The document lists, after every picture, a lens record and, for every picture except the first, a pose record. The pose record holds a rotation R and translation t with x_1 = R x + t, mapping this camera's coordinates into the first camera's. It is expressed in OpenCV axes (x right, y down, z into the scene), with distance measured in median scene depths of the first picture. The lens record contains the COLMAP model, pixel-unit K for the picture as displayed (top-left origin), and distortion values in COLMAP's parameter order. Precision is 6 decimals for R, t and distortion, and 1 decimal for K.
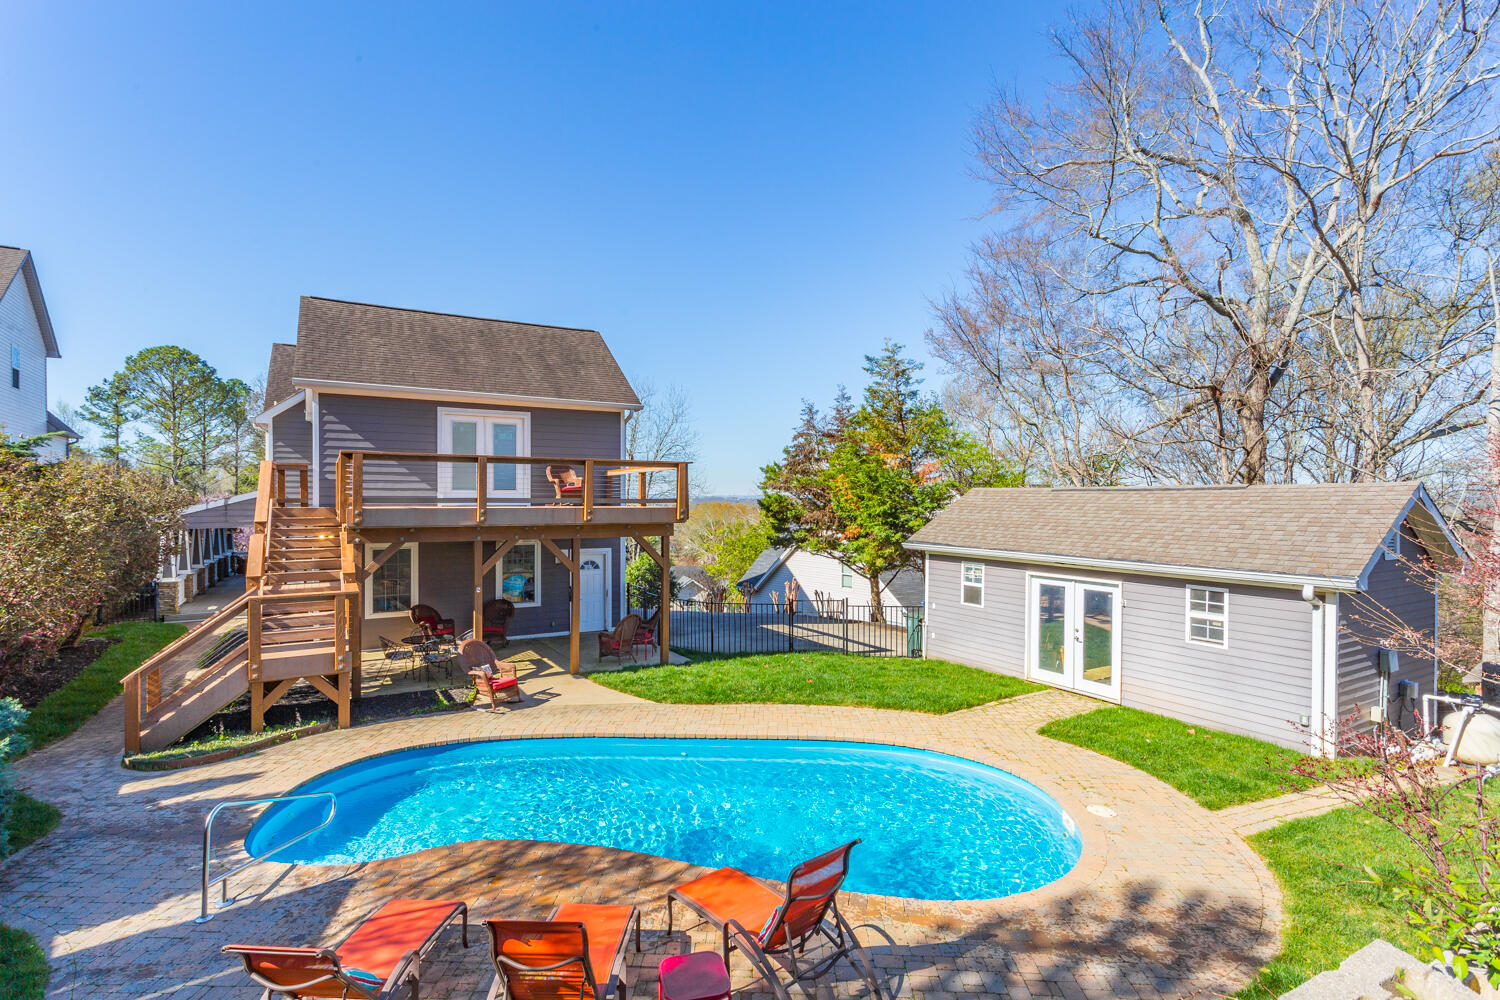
lens RADIAL K [[731.1, 0, 736.2], [0, 731.1, 490.4], [0, 0, 1]] dist [0.000781, 0.001617]
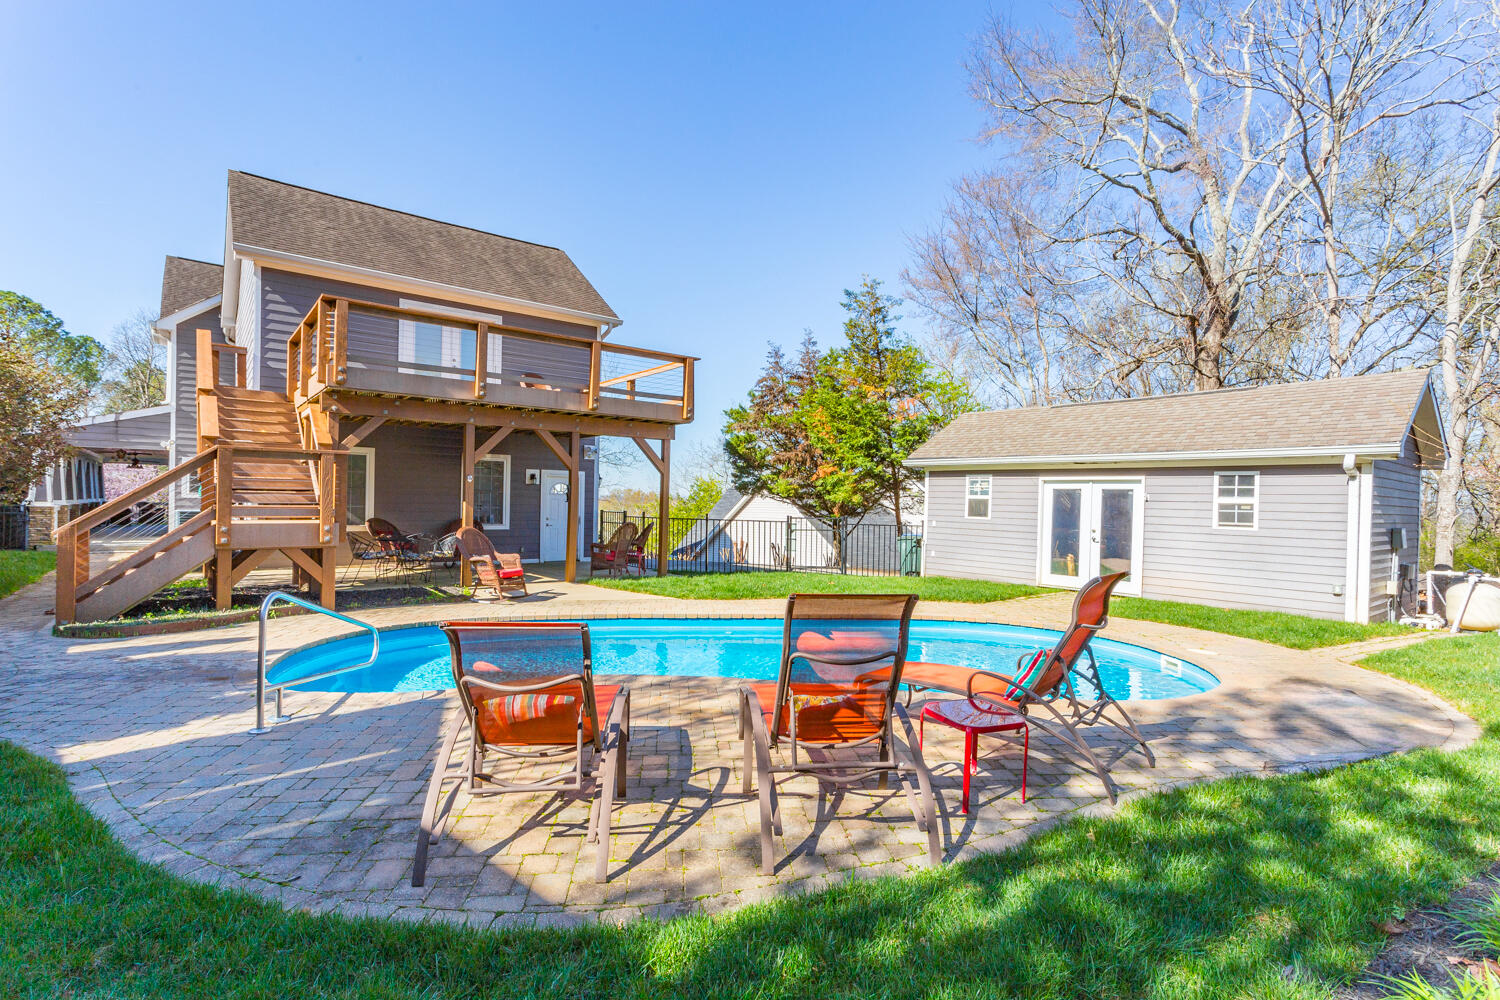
lens RADIAL K [[731.1, 0, 741.1], [0, 731.1, 492.8], [0, 0, 1]] dist [0.000781, 0.001617]
pose [[0.989626, 0.018172, 0.142515, -0.129446], [-0.018318, 0.999832, -0.000285, 0.123451], [-0.142497, -0.002329, 0.989793, 0.064727]]
